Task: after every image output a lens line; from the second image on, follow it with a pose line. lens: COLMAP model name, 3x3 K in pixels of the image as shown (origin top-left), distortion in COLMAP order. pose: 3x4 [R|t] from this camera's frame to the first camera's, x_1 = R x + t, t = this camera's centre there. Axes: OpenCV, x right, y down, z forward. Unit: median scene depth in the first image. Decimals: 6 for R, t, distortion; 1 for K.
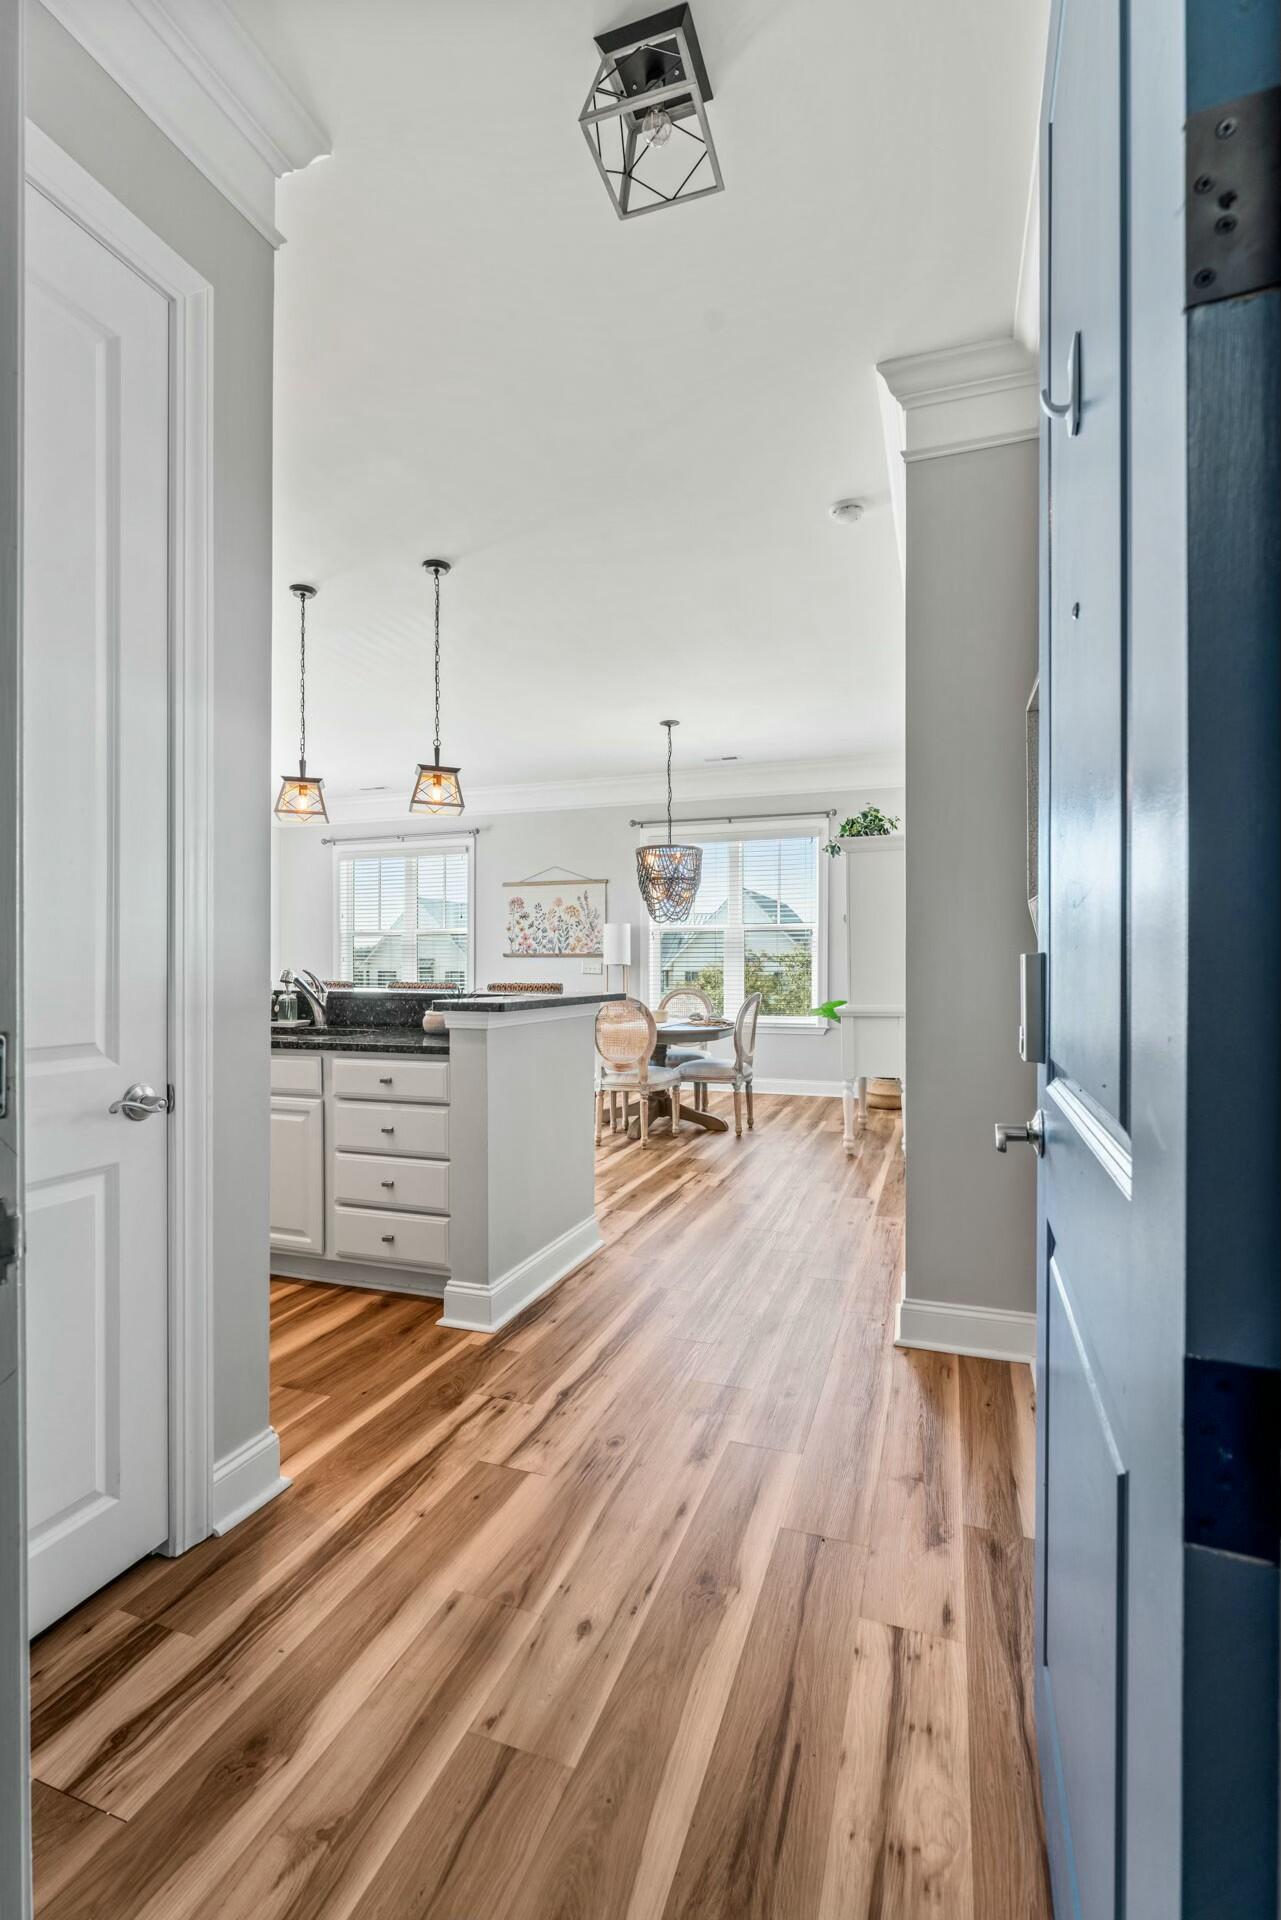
lens RADIAL K [[857.9, 0, 638.4], [0, 857.9, 969.3], [0, 0, 1]] dist [-0.000296, 0.000341]
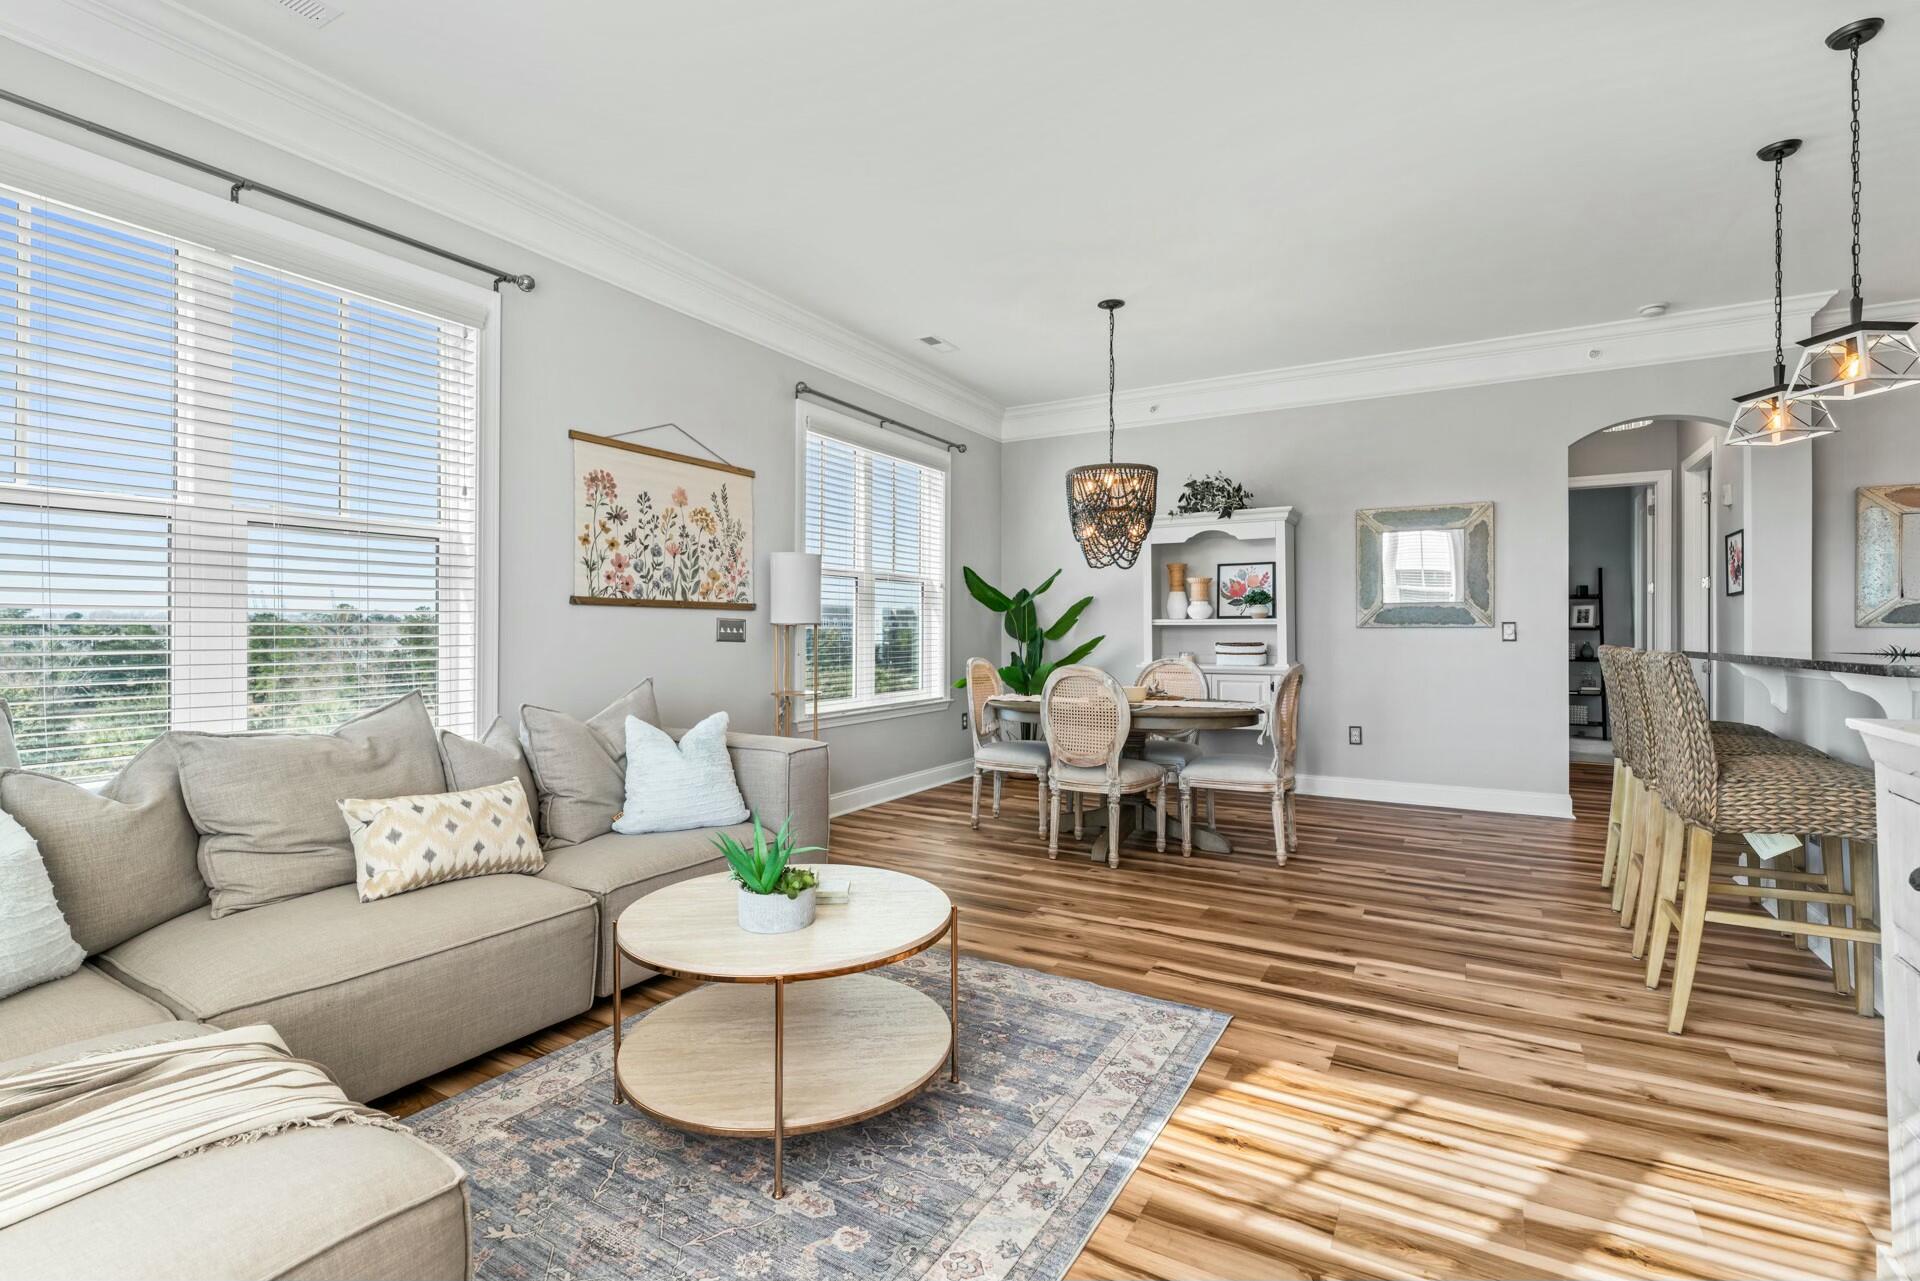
lens RADIAL K [[871.0, 0, 957.4], [0, 871.0, 625.7], [0, 0, 1]] dist [-0.001536, 0.000159]
pose [[0.182016, 0.005549, 0.983280, -1.104519], [0.005935, 0.999960, -0.006742, 0.000482], [-0.983278, 0.007063, 0.181976, 1.486536]]
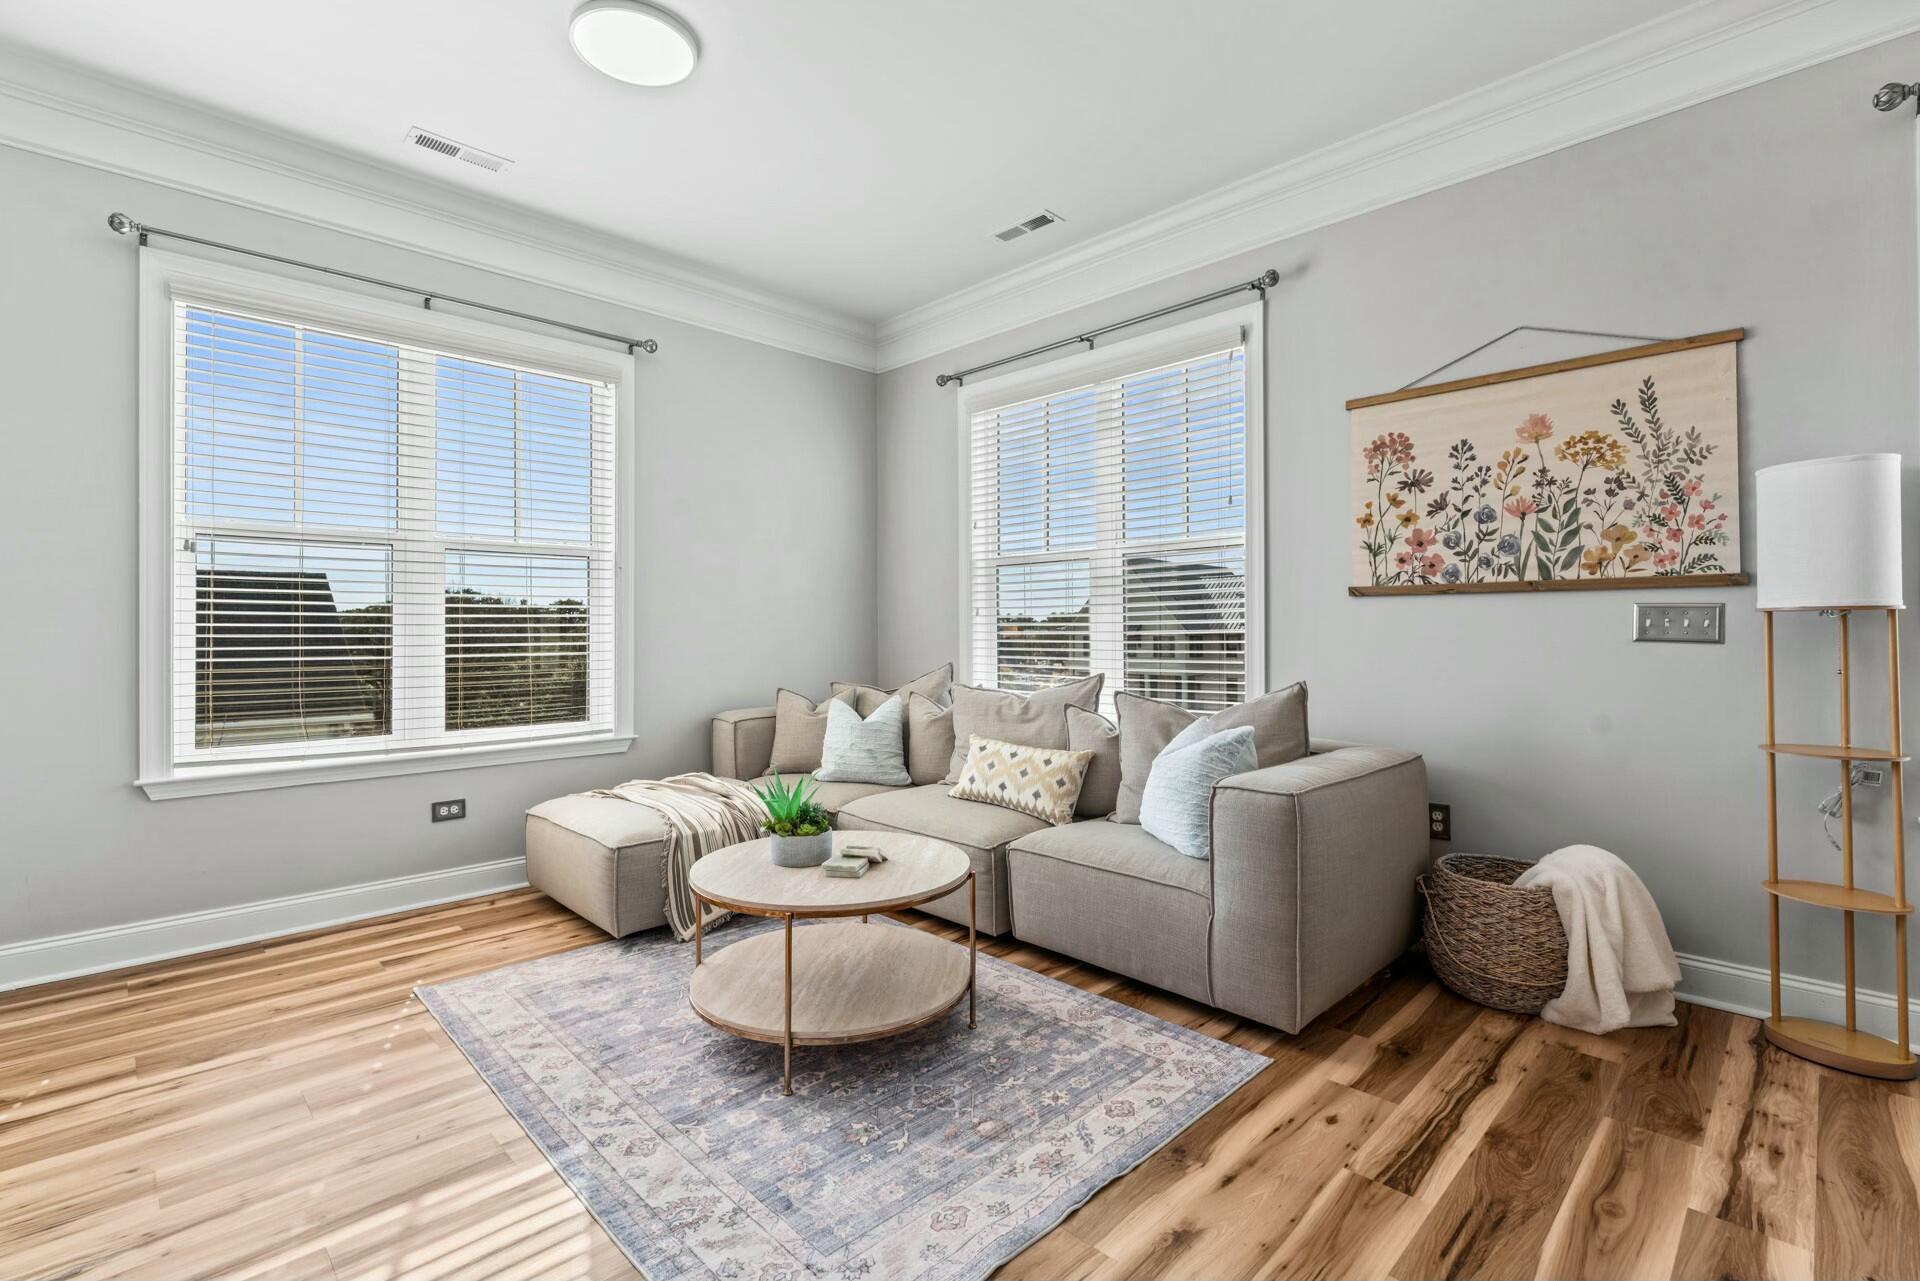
lens RADIAL K [[871.0, 0, 957.4], [0, 871.0, 625.7], [0, 0, 1]] dist [-0.001536, 0.000159]
pose [[0.904152, -0.008417, -0.427128, -0.303495], [0.003681, 0.999922, -0.011911, 0.004755], [0.427195, 0.009197, 0.904113, 1.176012]]
